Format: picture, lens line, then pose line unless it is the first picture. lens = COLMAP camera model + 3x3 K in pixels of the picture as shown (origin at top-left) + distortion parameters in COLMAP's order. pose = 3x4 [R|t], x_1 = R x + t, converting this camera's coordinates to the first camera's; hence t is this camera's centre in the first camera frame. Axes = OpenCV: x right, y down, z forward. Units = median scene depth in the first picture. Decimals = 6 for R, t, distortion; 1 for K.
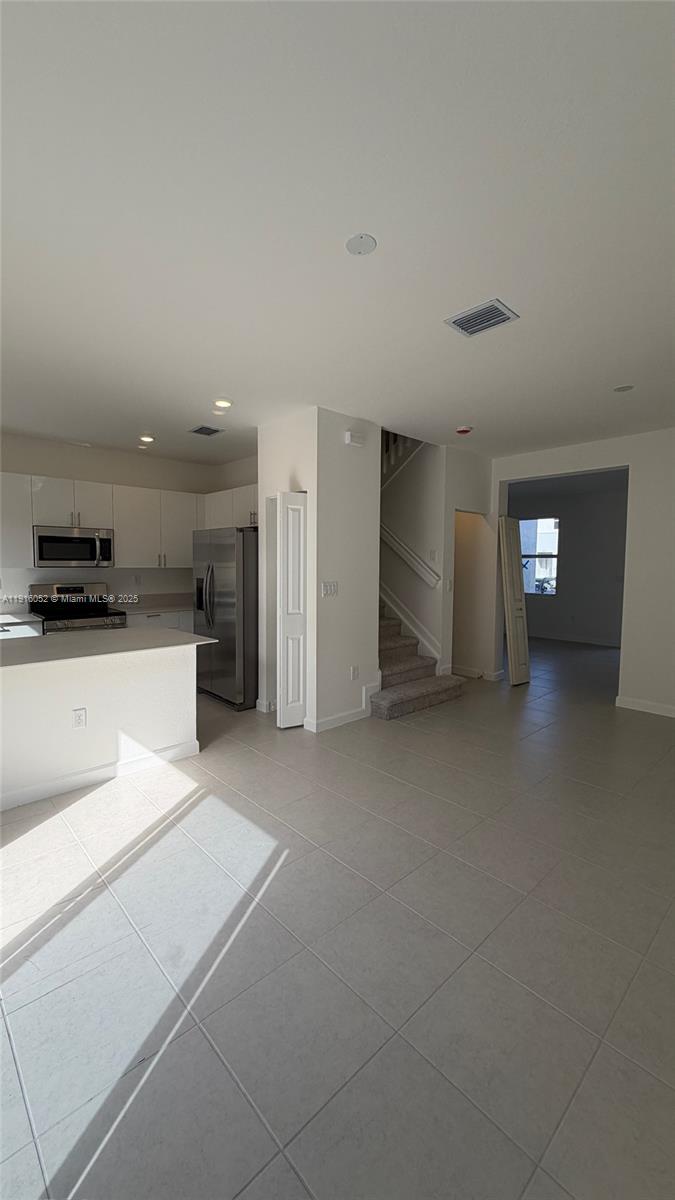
lens RADIAL K [[473.7, 0, 334.9], [0, 473.7, 594.2], [0, 0, 1]] dist [0.000652, 0.000054]
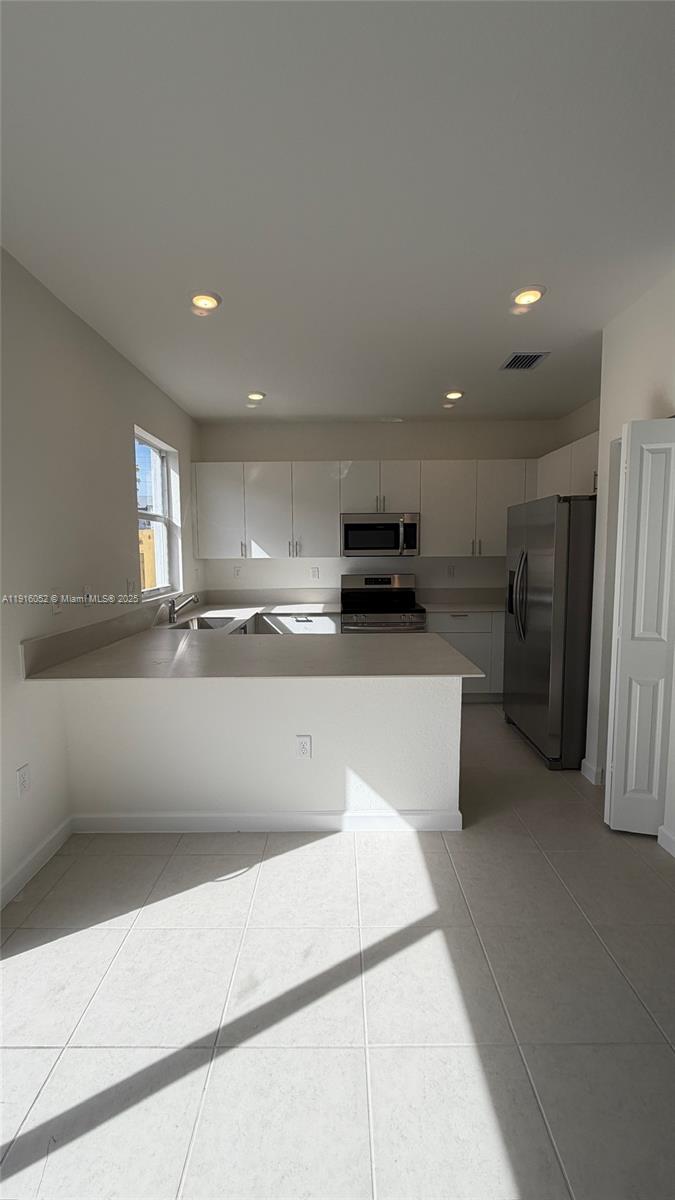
lens RADIAL K [[473.7, 0, 334.9], [0, 473.7, 594.2], [0, 0, 1]] dist [0.000652, 0.000054]
pose [[0.726324, 0.051201, -0.685443, 0.023467], [-0.032346, 0.998663, 0.040323, -0.019487], [0.686591, -0.007116, 0.727009, 0.290334]]
